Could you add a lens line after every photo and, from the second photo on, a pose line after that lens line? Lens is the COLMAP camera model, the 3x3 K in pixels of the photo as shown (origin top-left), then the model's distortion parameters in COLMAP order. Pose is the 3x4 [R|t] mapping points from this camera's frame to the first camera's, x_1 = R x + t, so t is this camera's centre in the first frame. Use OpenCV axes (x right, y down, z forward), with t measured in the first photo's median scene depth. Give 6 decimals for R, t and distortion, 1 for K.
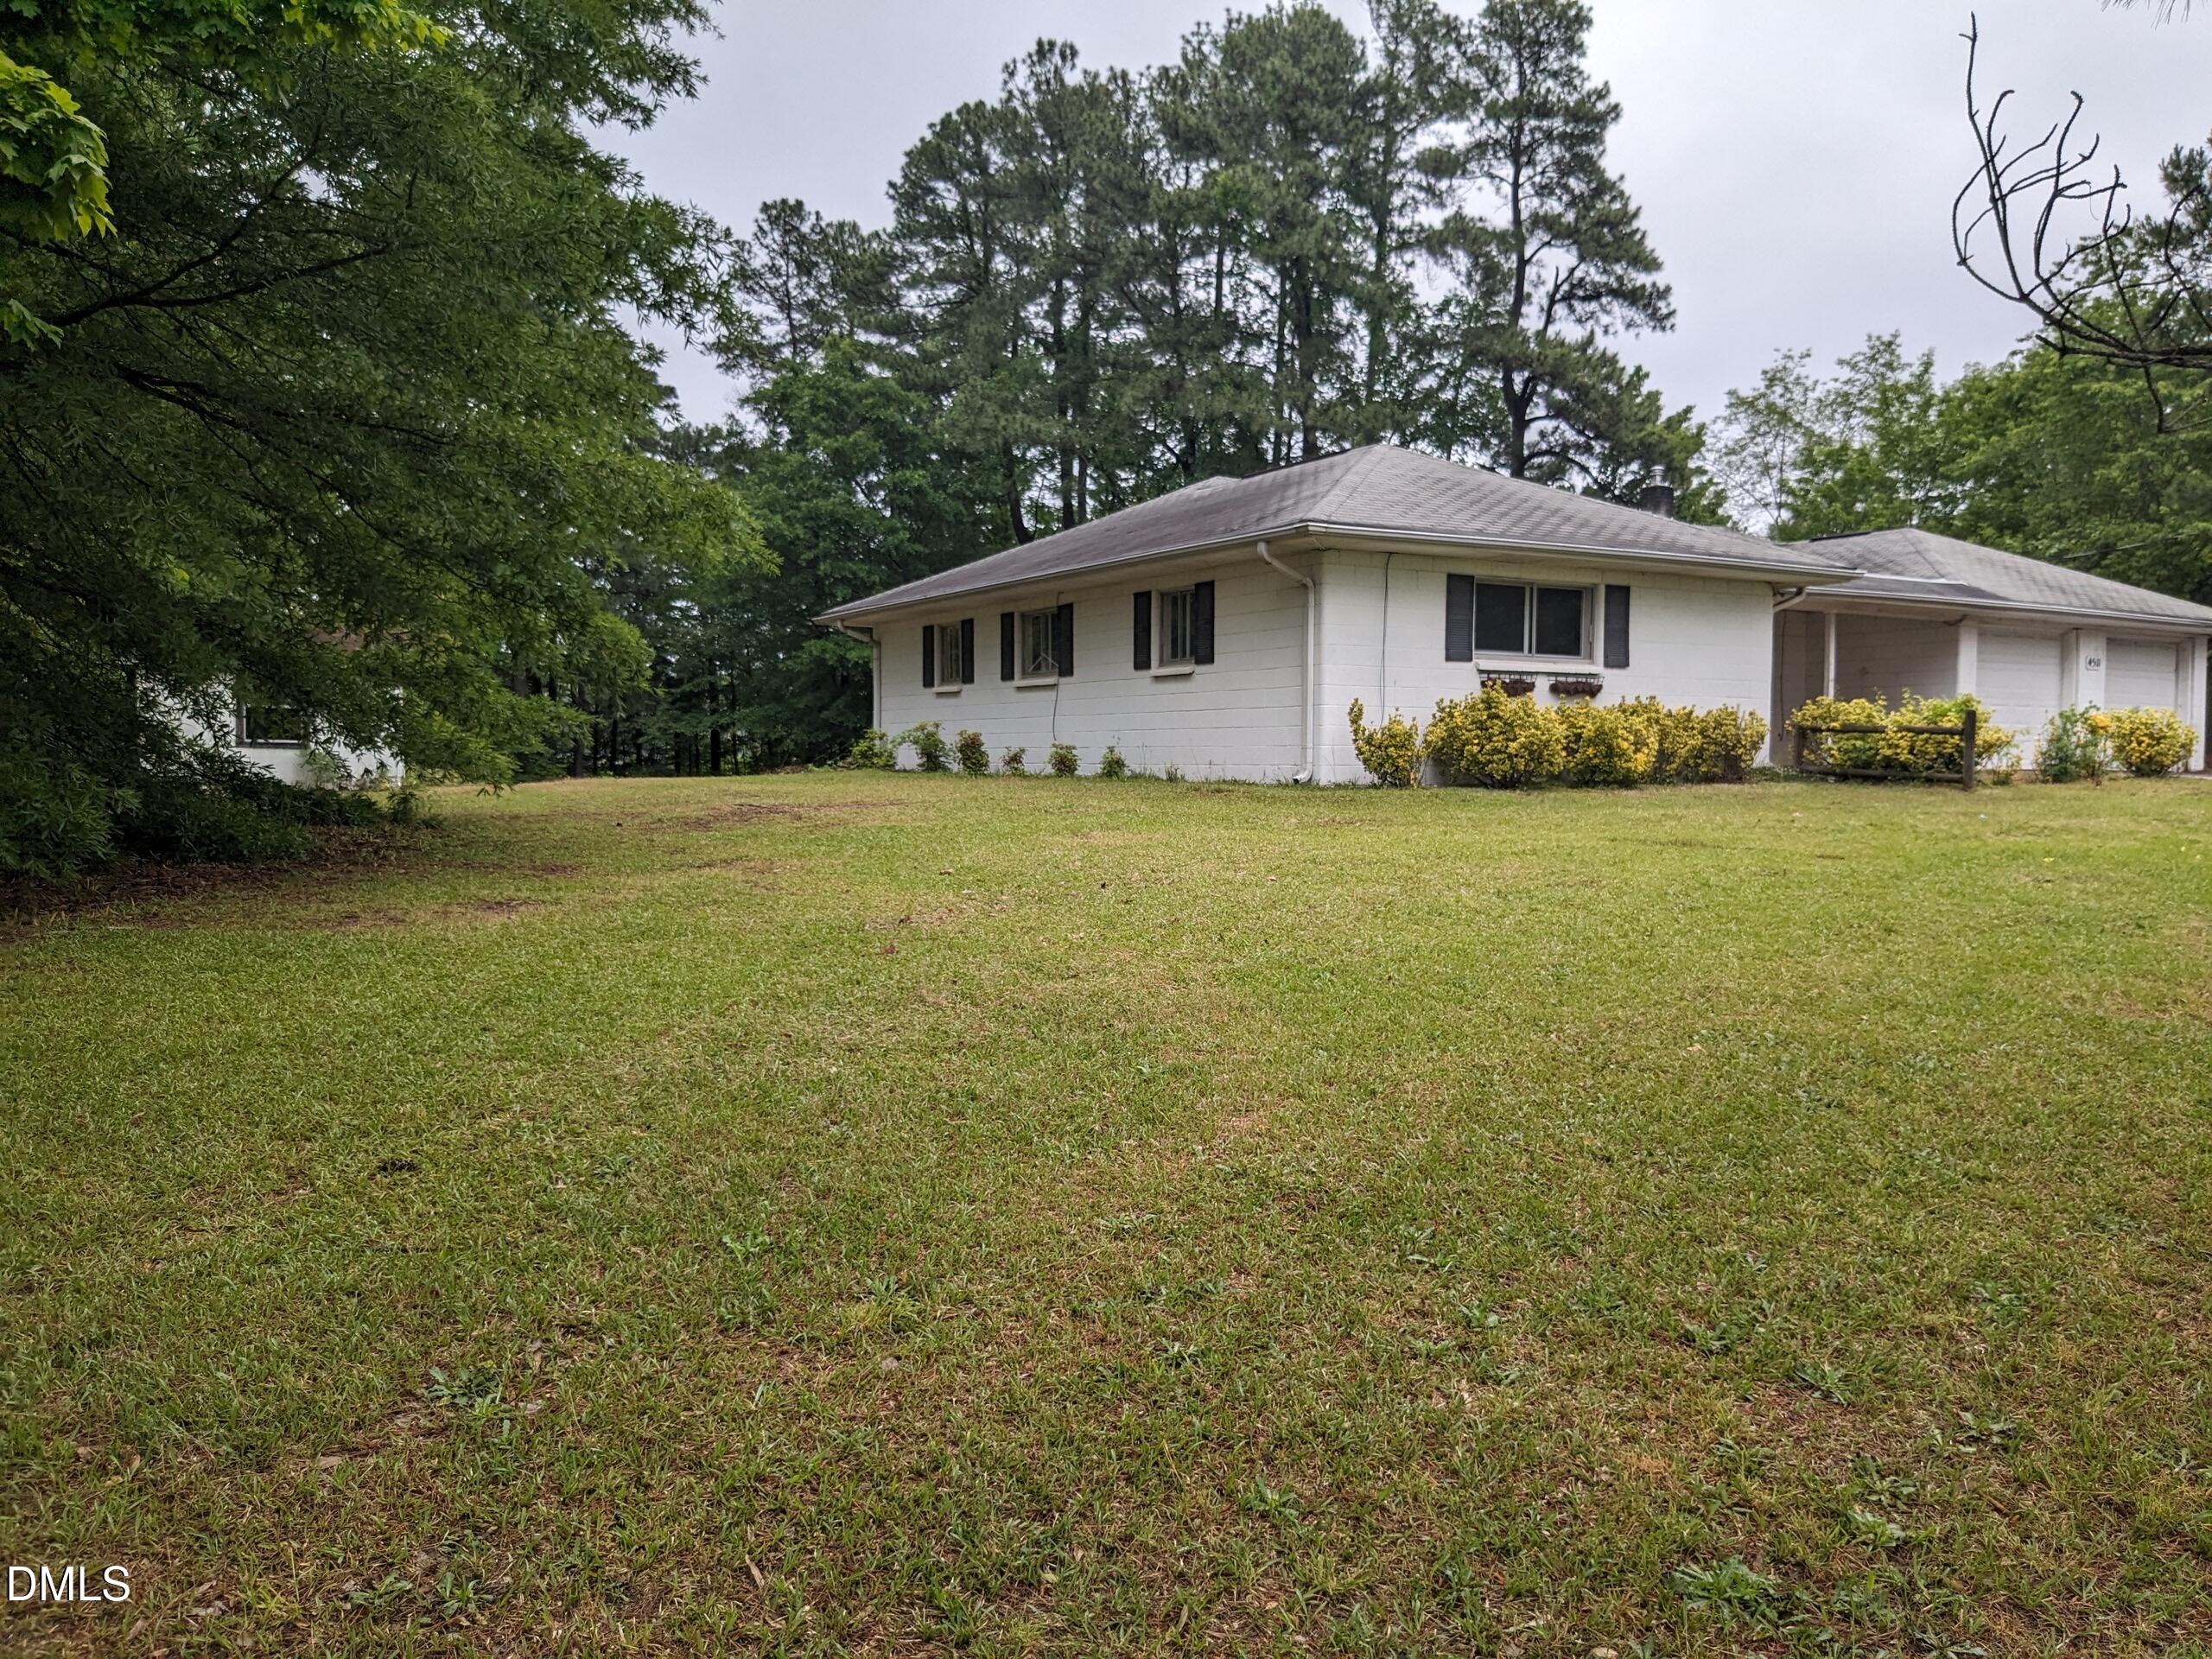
lens RADIAL K [[1643.9, 0, 1106.0], [0, 1643.9, 829.5], [0, 0, 1]] dist [0.003275, -0.025808]
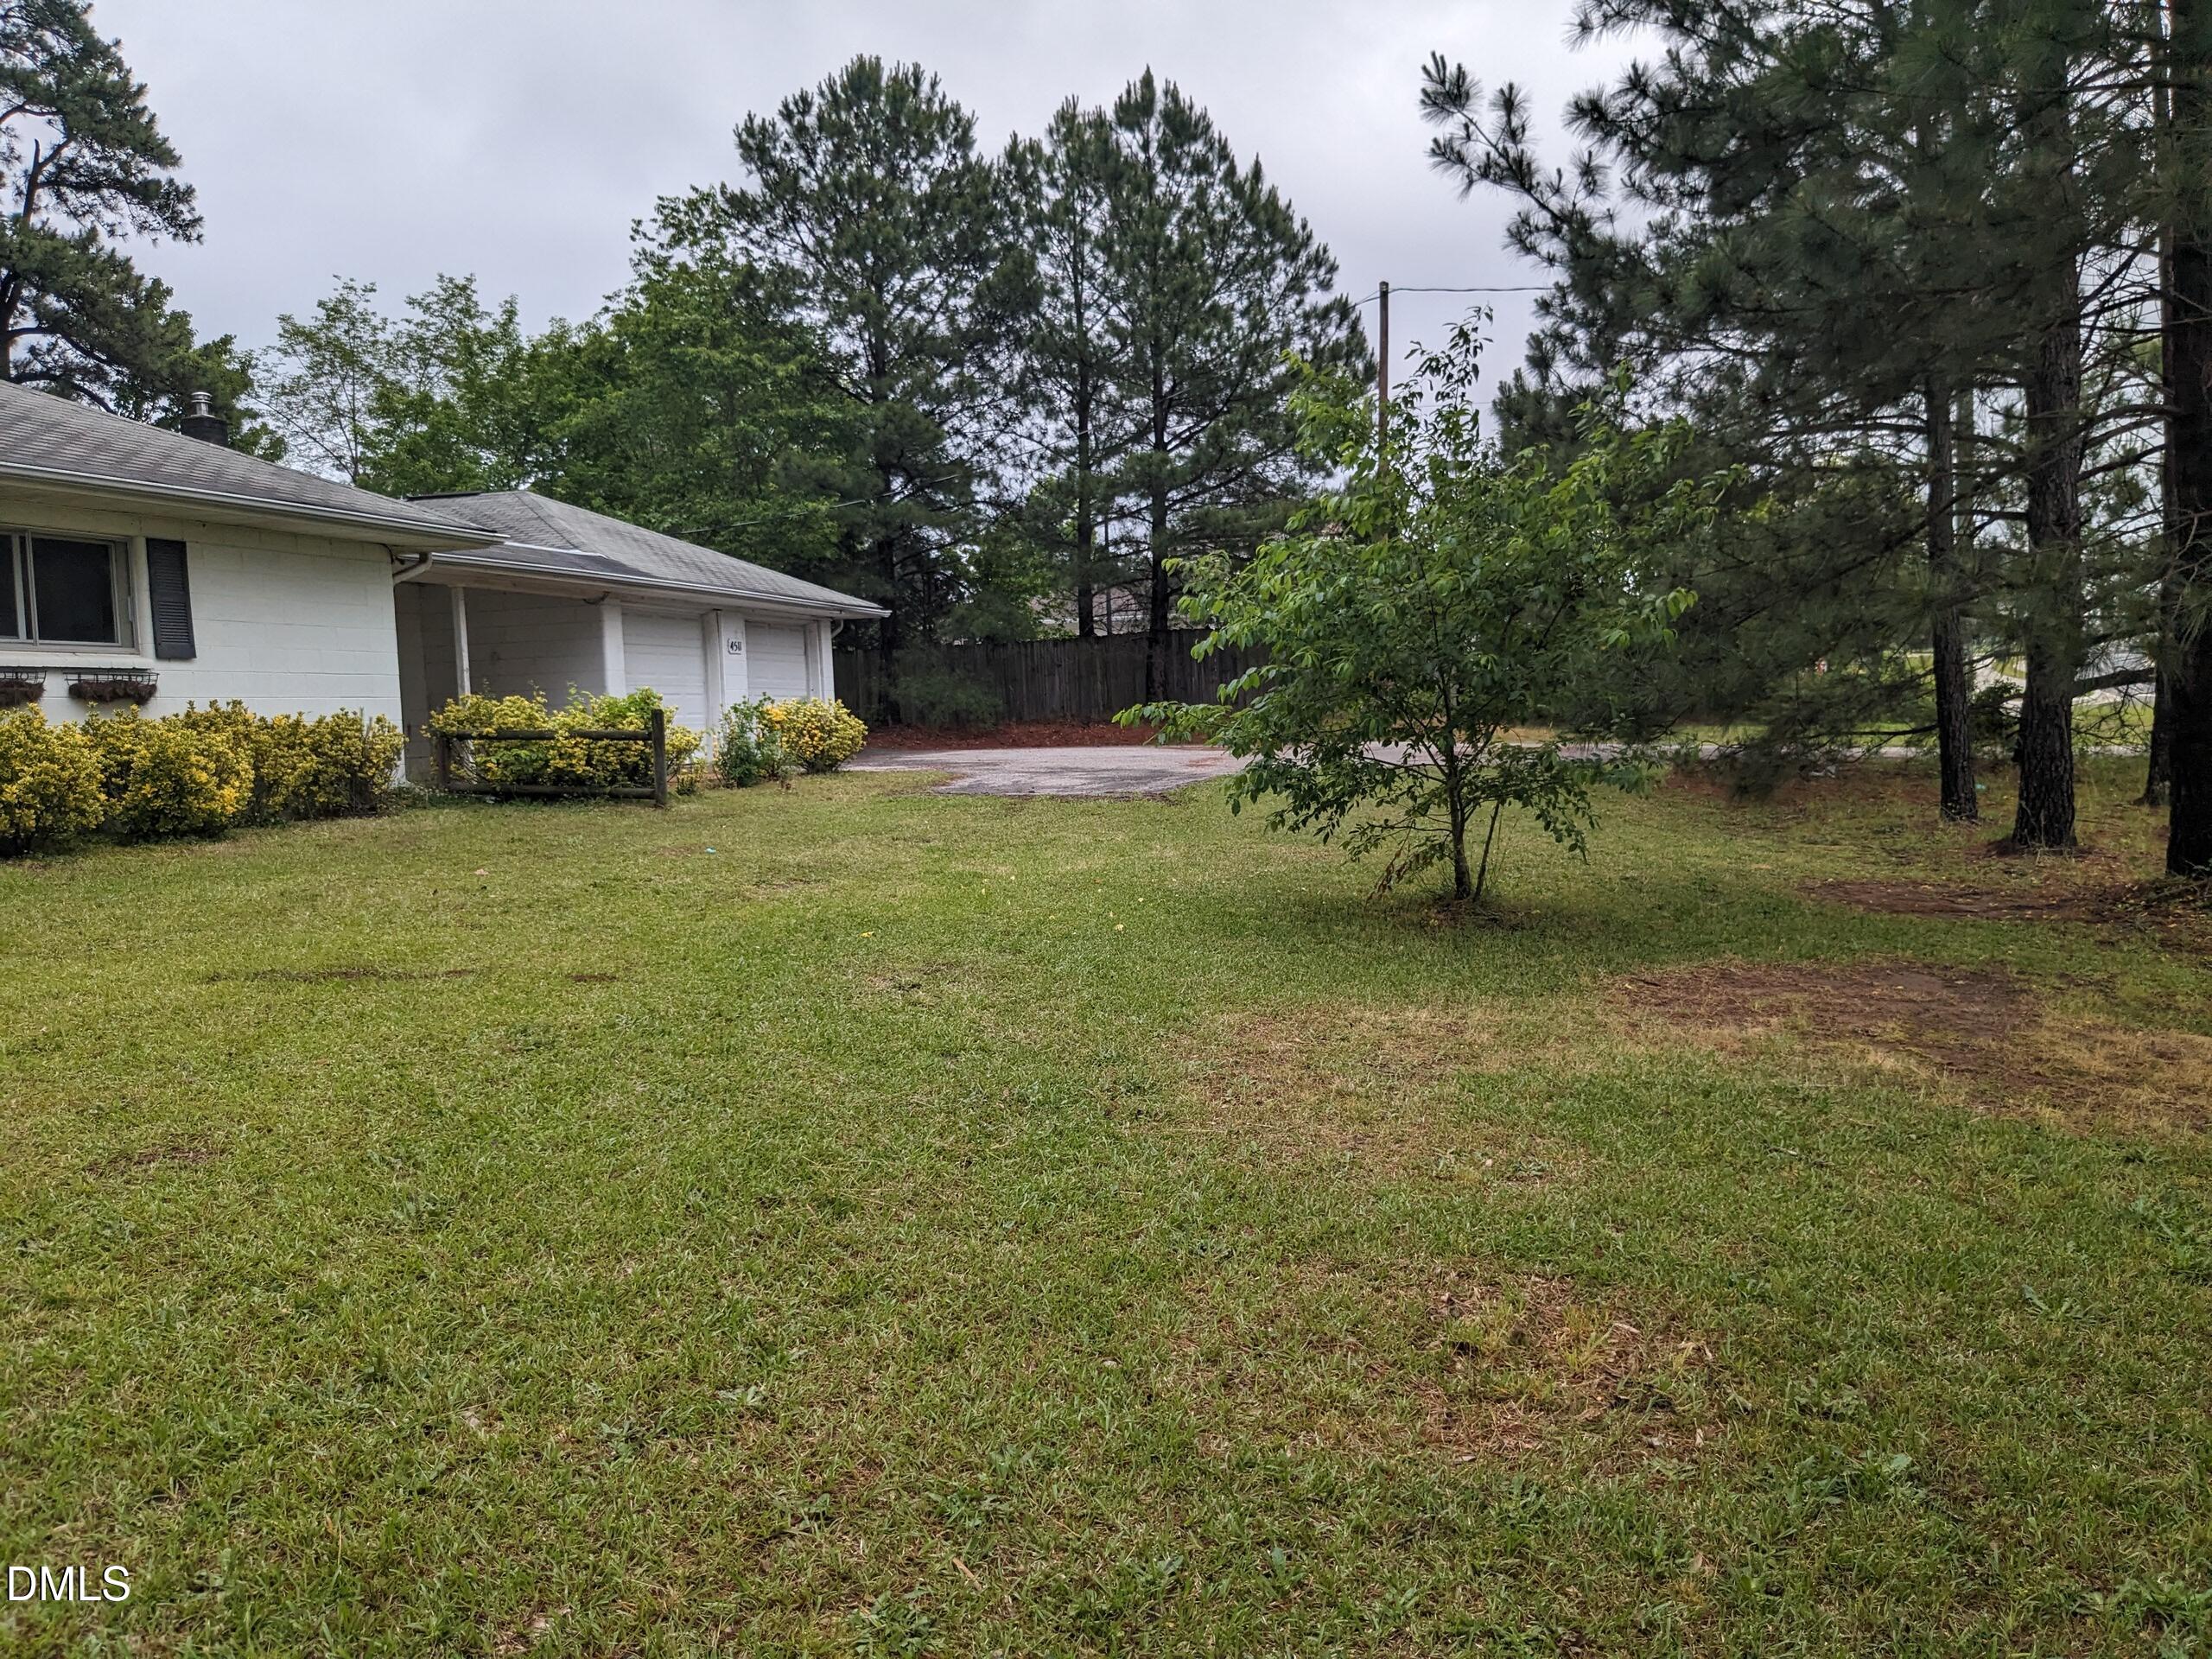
lens RADIAL K [[1643.9, 0, 1106.0], [0, 1643.9, 829.5], [0, 0, 1]] dist [0.003275, -0.025808]
pose [[0.681744, -0.084206, 0.726729, 0.041644], [0.072729, 0.996234, 0.047206, -0.018588], [-0.727967, 0.020672, 0.685301, 0.145325]]
